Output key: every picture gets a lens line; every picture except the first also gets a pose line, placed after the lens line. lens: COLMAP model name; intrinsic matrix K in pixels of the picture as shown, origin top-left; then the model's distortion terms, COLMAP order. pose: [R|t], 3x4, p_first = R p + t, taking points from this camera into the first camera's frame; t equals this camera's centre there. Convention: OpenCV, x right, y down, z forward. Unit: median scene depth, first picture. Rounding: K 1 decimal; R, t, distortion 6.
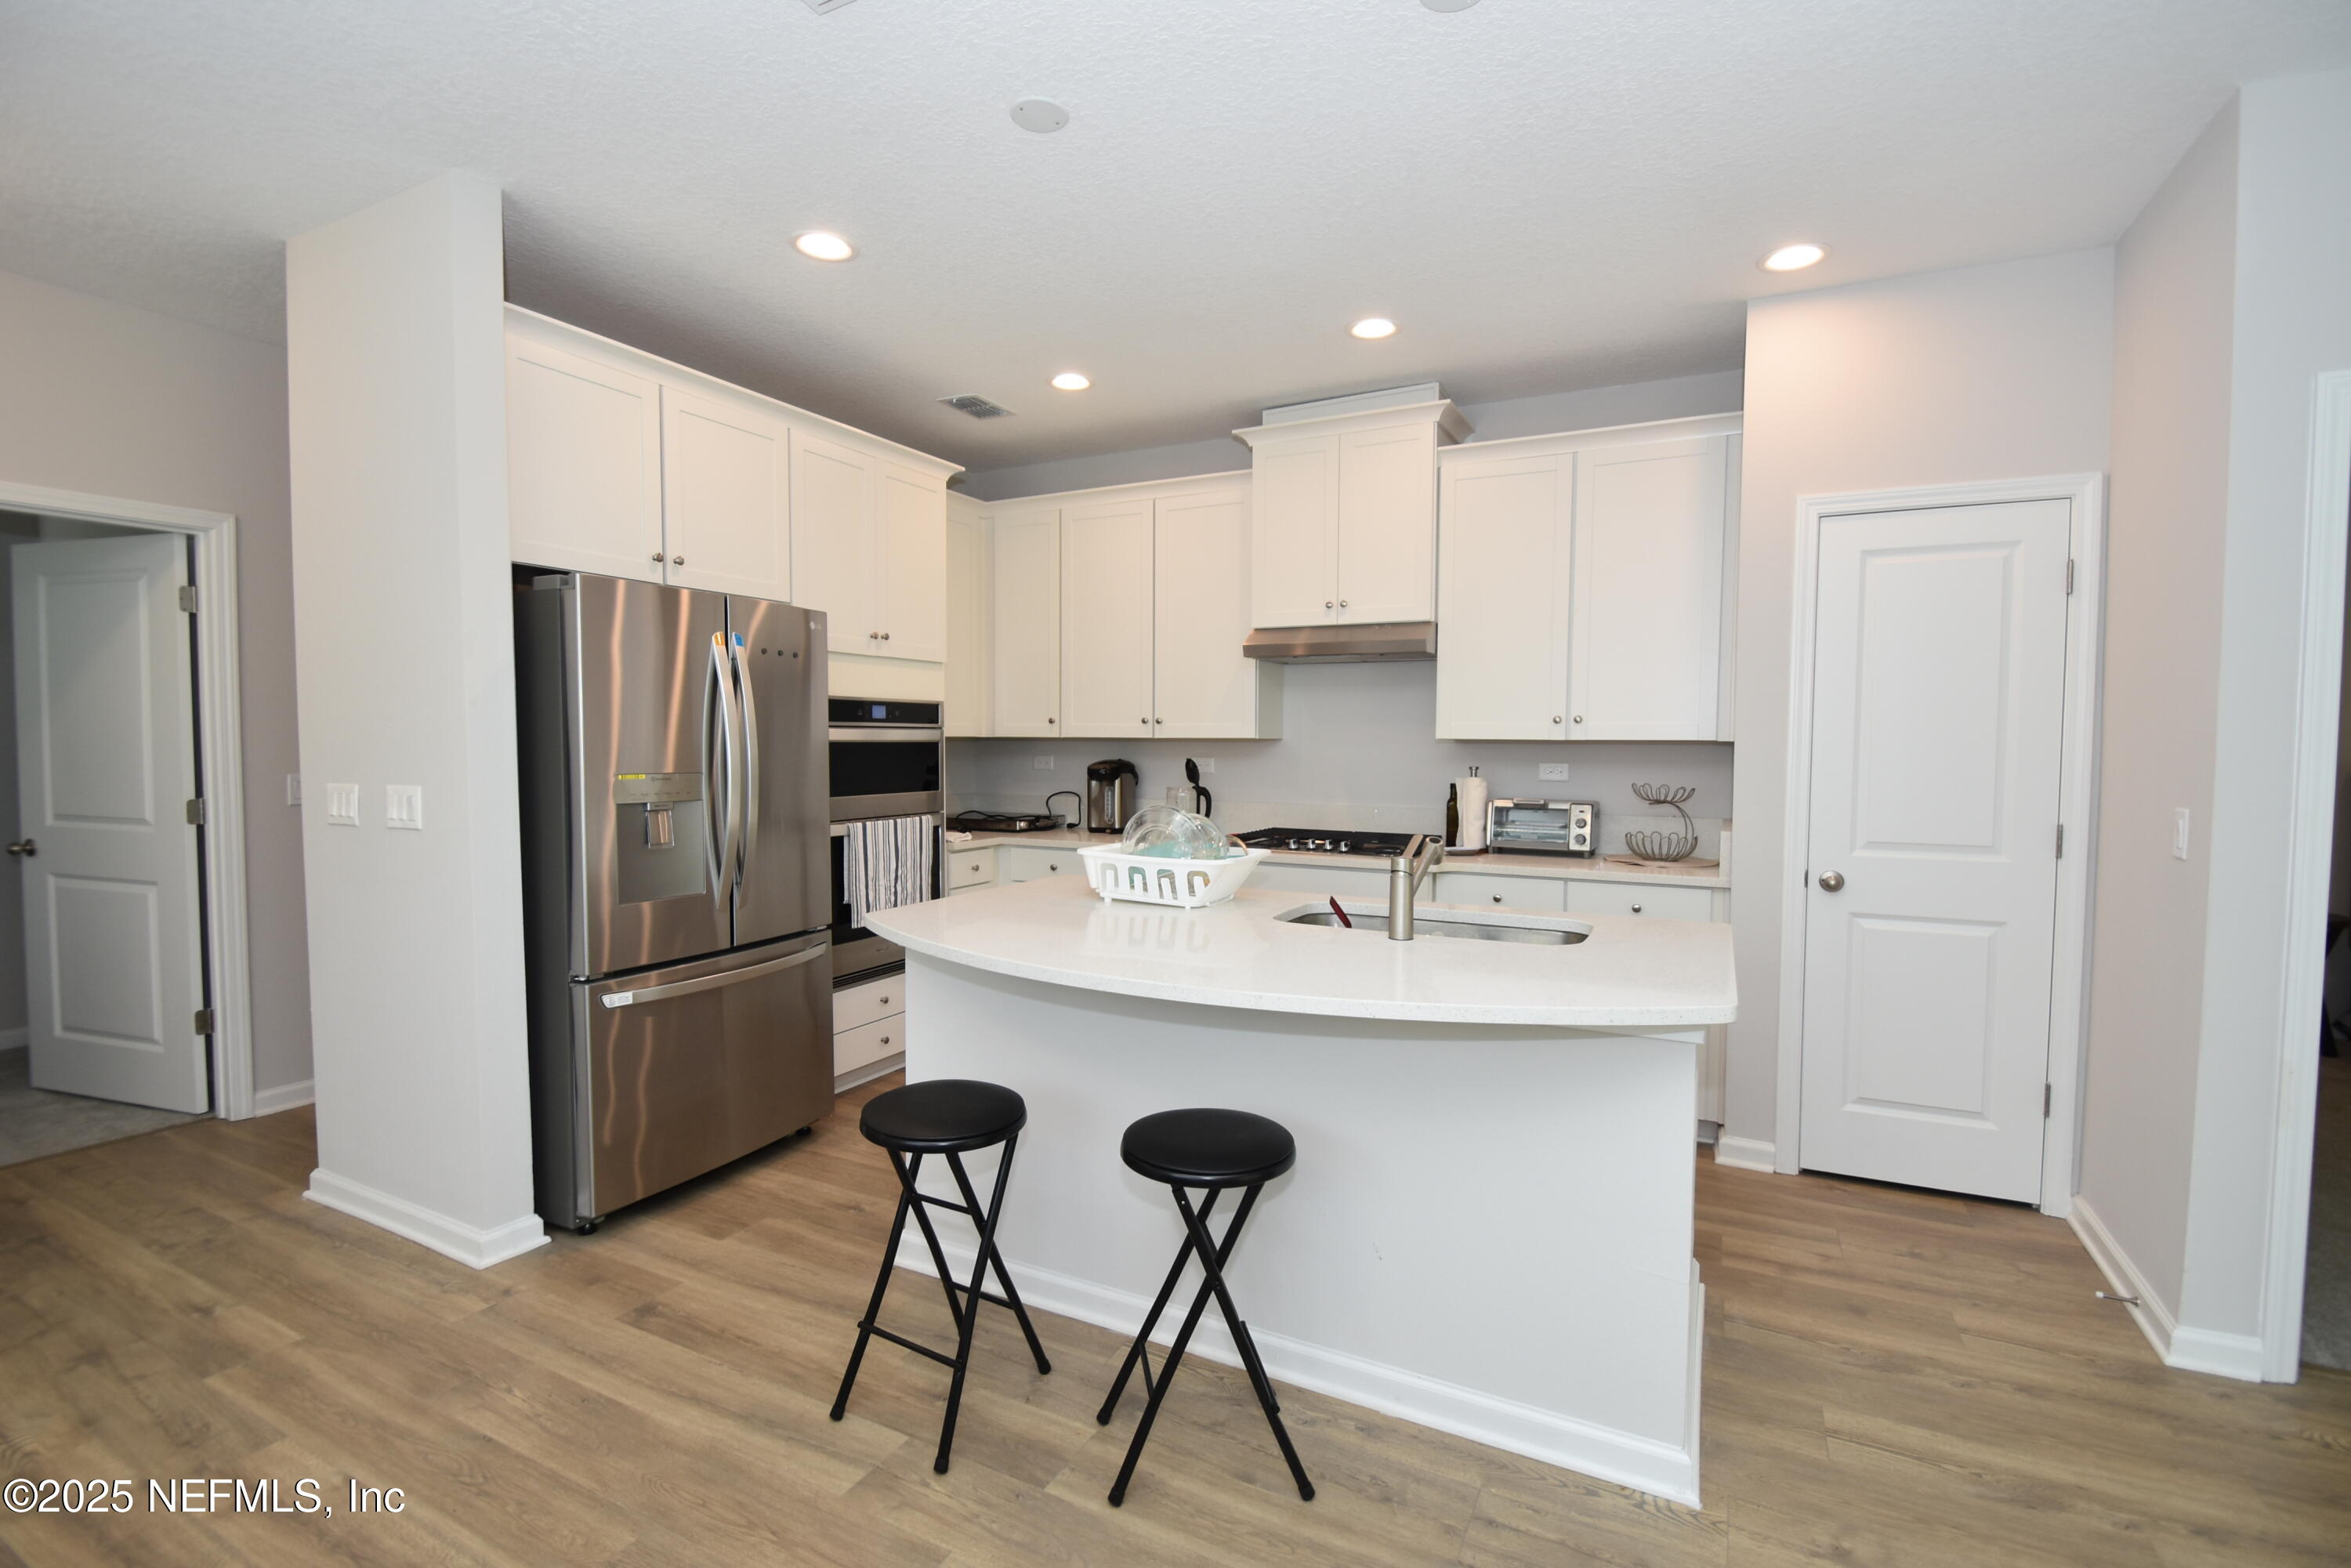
lens RADIAL K [[1060.2, 0, 1177.2], [0, 1060.2, 787.5], [0, 0, 1]] dist [0.001833, -0.010520]
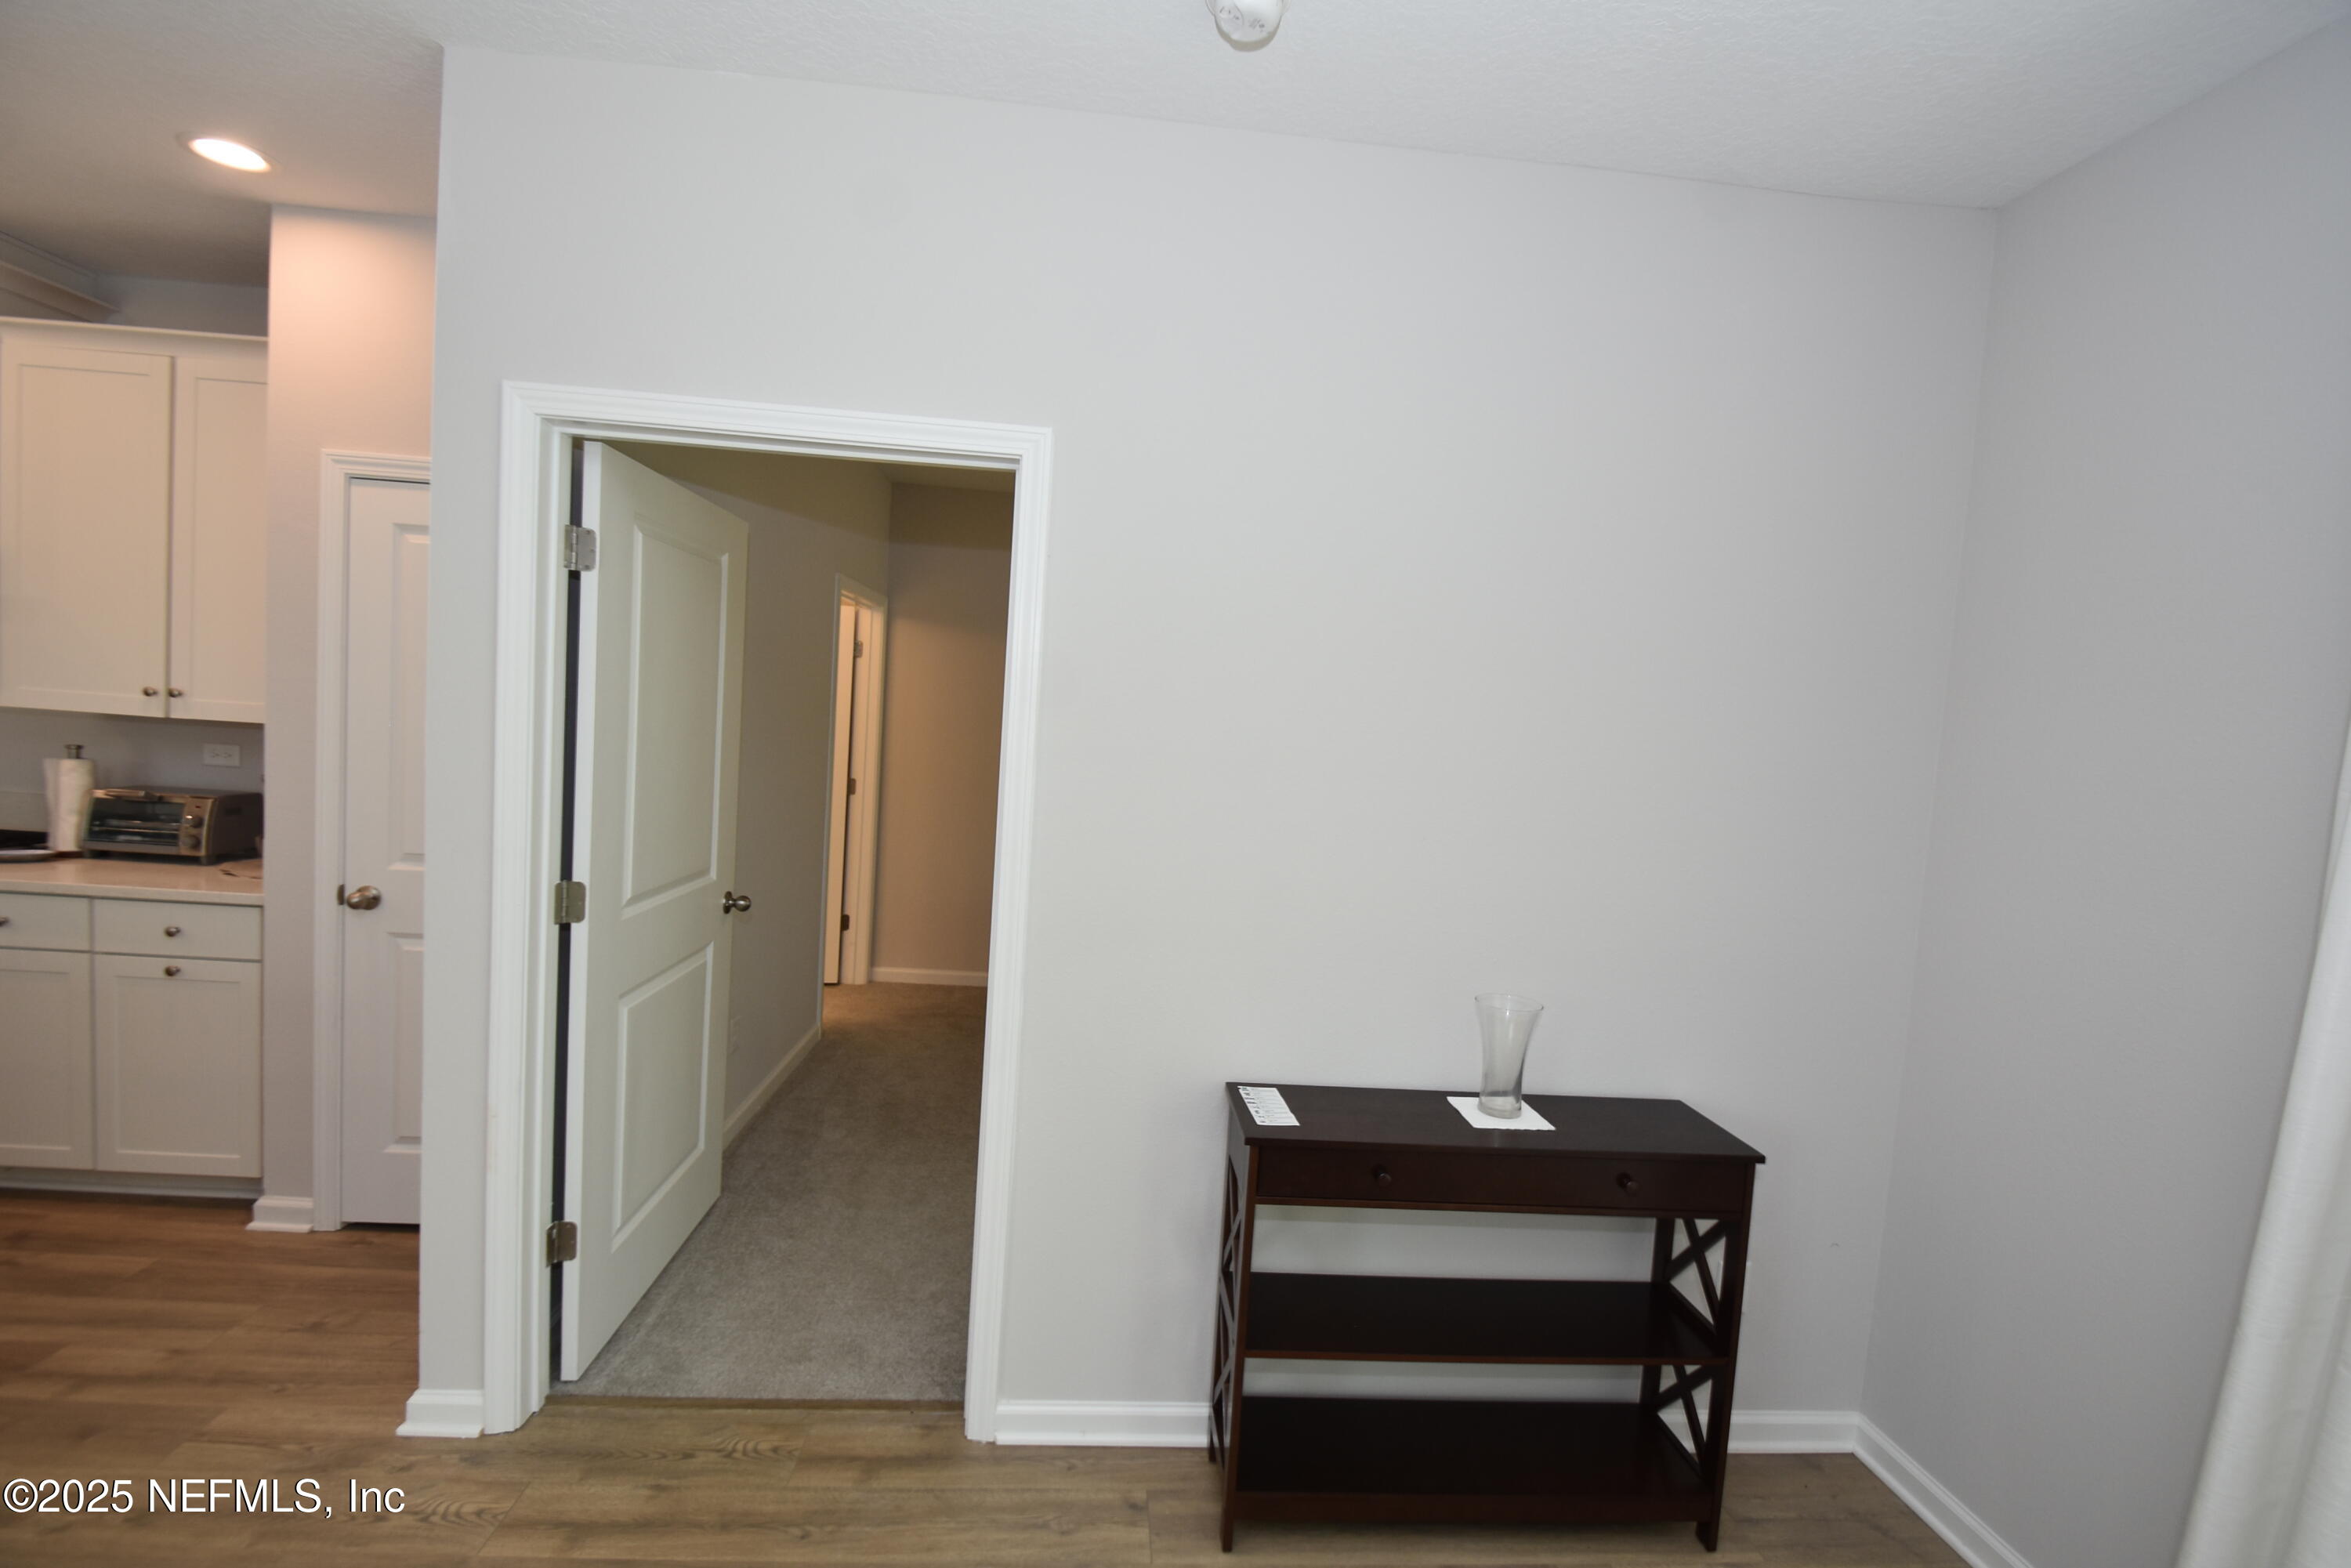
lens RADIAL K [[1060.2, 0, 1176.2], [0, 1060.2, 791.3], [0, 0, 1]] dist [0.001833, -0.010520]
pose [[0.851518, 0.017304, 0.524040, 0.605280], [-0.039092, 0.998769, 0.030541, -0.043961], [-0.522867, -0.046492, 0.851146, -0.077677]]
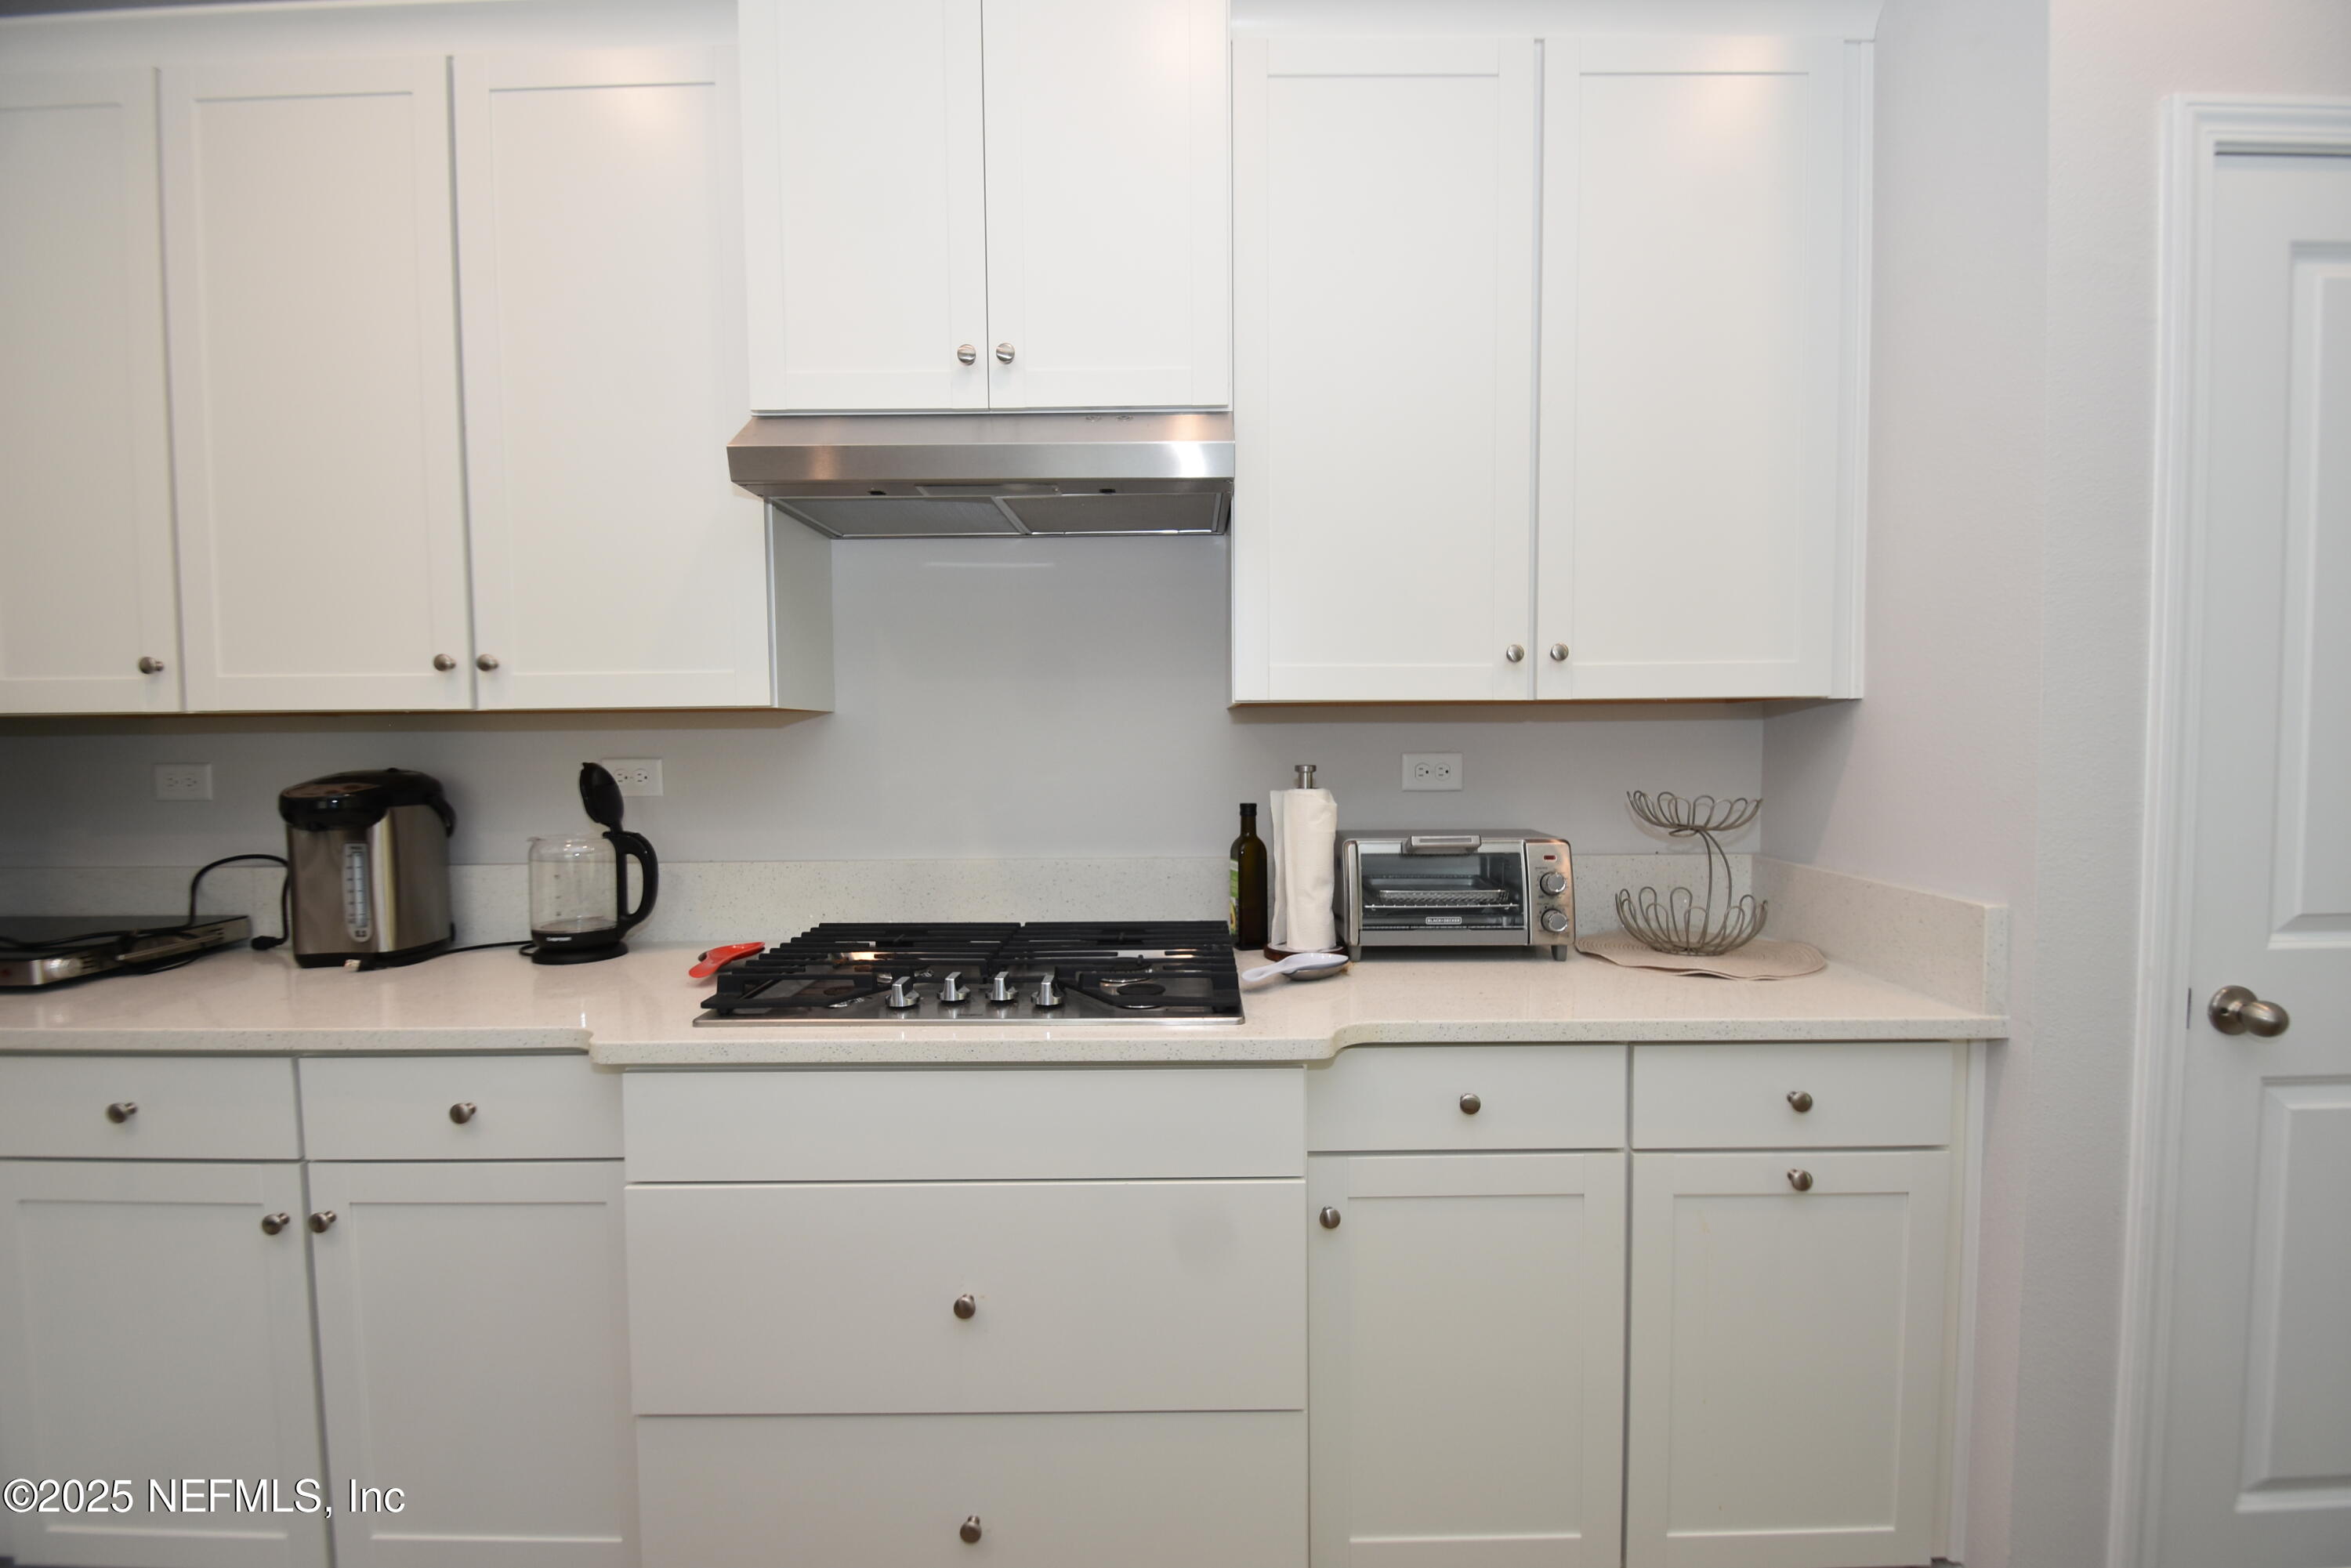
lens RADIAL K [[1060.2, 0, 1173.3], [0, 1060.2, 791.4], [0, 0, 1]] dist [0.001833, -0.010520]
pose [[0.893457, -0.036103, 0.447696, 0.034777], [0.034051, 0.999340, 0.012636, -0.017481], [-0.447856, 0.003955, 0.894097, 0.674647]]
